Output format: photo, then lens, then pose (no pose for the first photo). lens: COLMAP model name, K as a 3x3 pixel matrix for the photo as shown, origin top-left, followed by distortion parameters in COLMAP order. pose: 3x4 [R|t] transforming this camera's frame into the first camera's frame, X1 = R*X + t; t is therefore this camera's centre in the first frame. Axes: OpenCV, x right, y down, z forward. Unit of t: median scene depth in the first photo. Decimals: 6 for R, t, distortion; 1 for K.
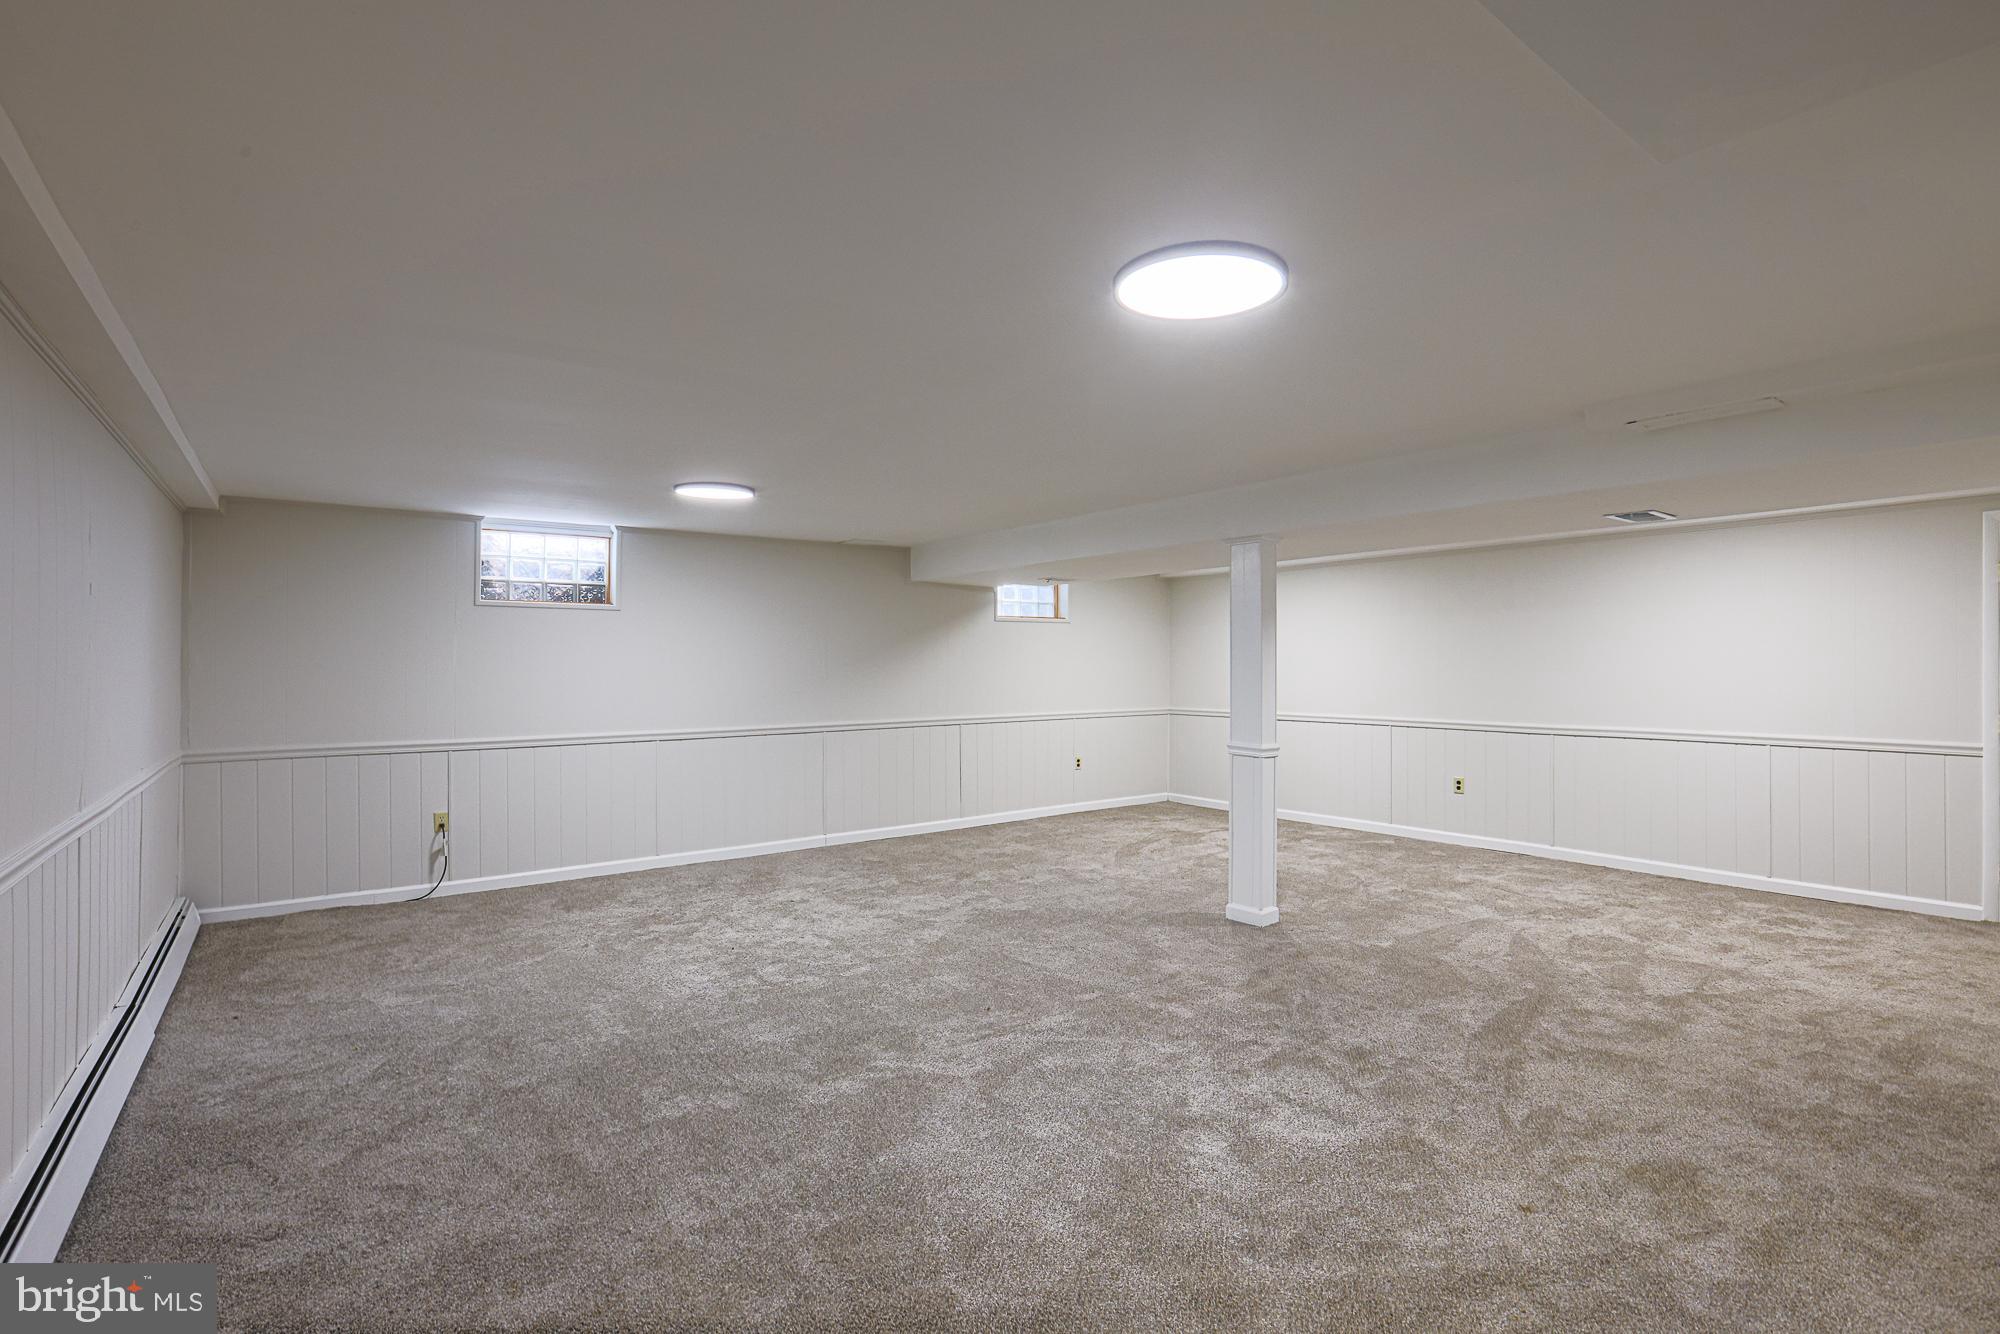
lens RADIAL K [[933.8, 0, 992.6], [0, 933.8, 658.5], [0, 0, 1]] dist [-0.014606, 0.000542]
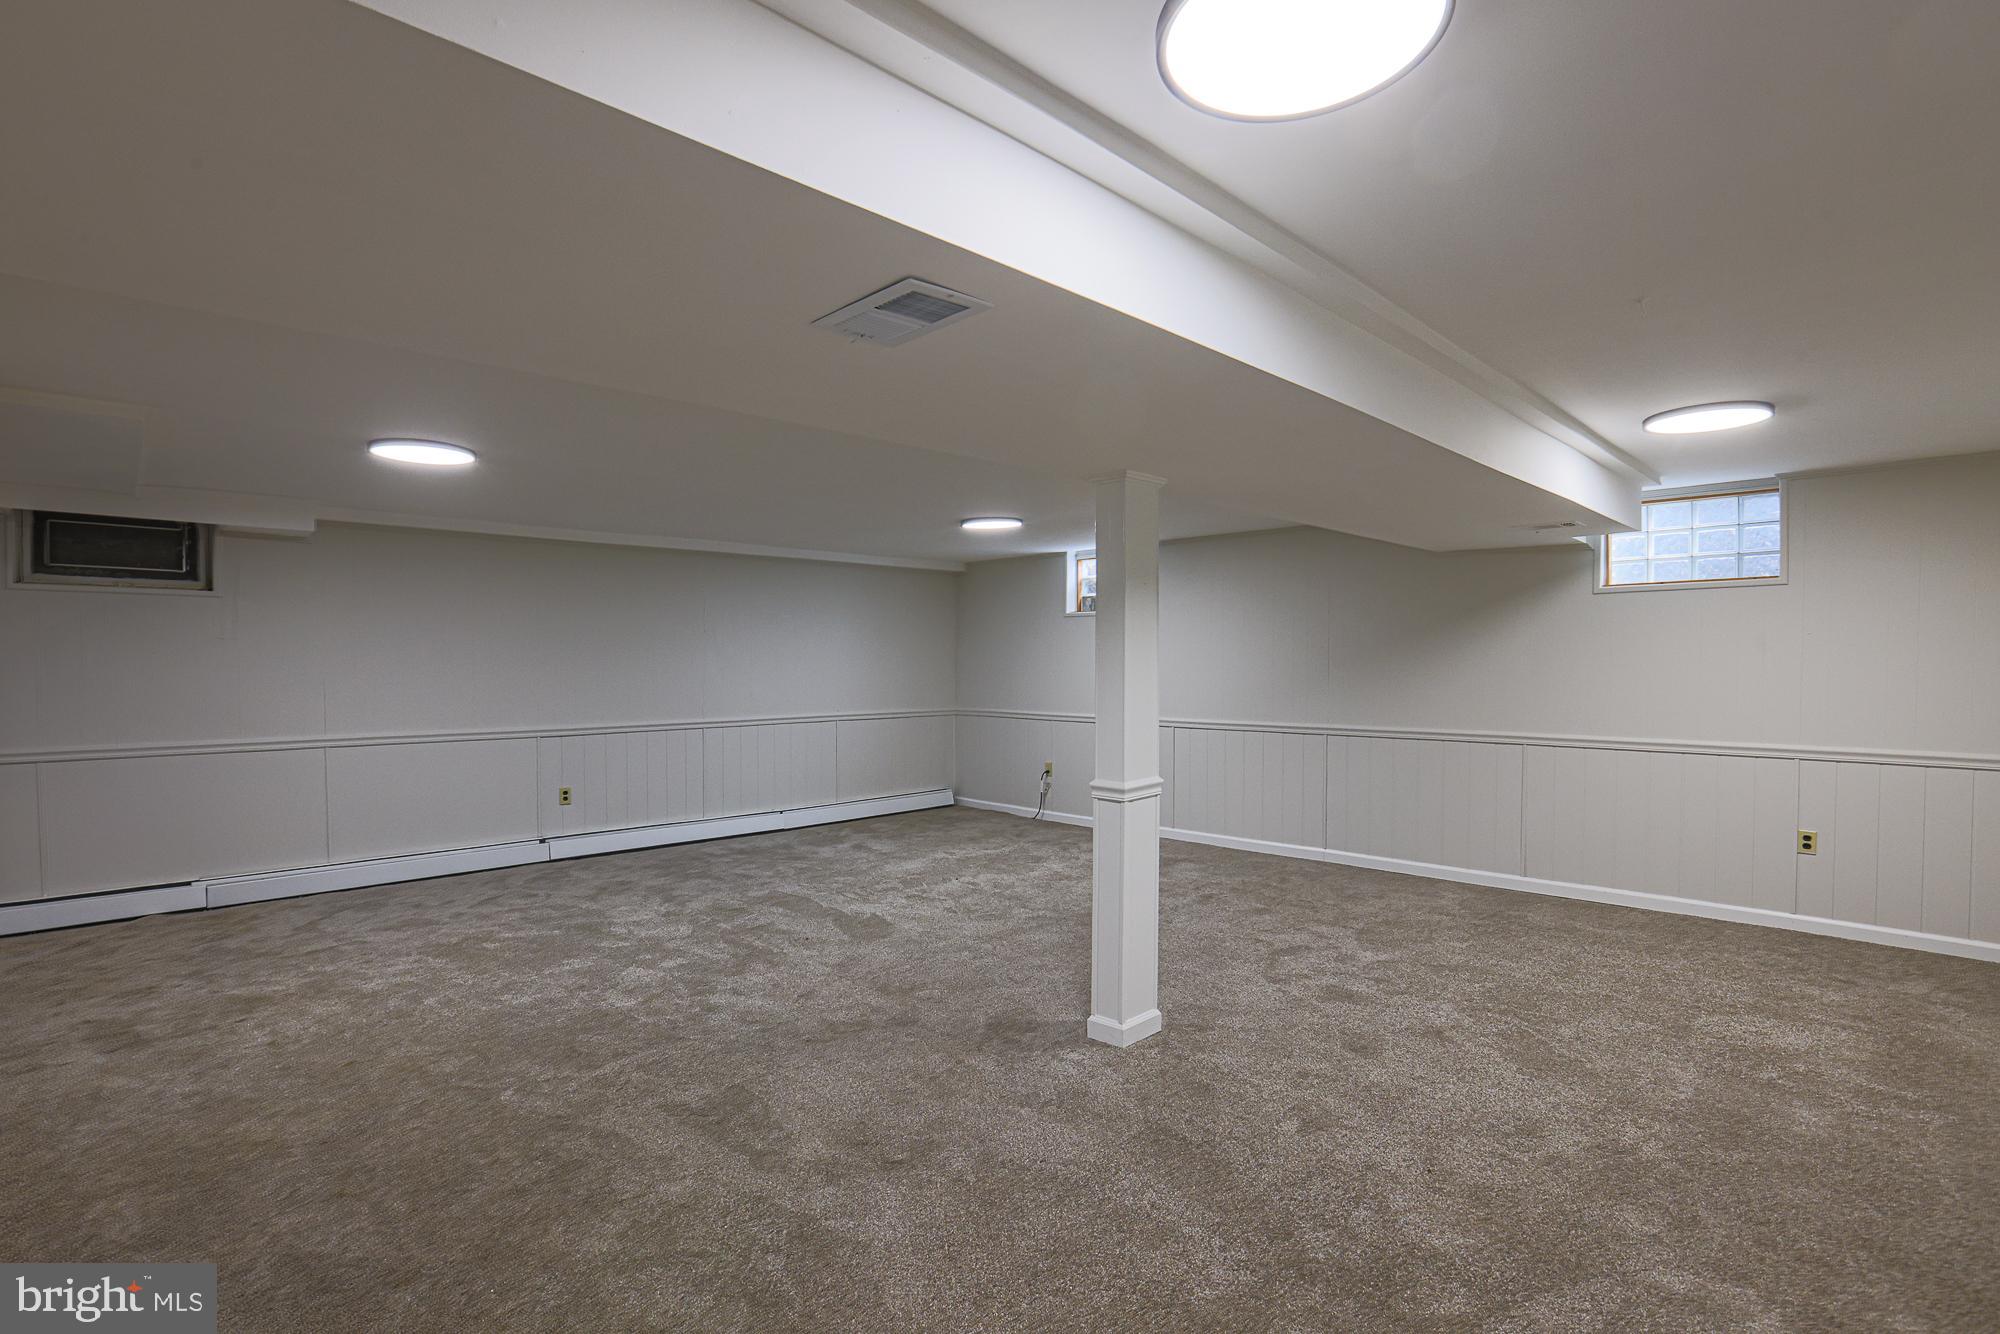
lens RADIAL K [[933.8, 0, 992.6], [0, 933.8, 658.5], [0, 0, 1]] dist [-0.014606, 0.000542]
pose [[0.121763, -0.000698, -0.992559, 0.819678], [0.015776, 0.999875, 0.001233, 0.000852], [0.992434, -0.015809, 0.121759, 0.718525]]
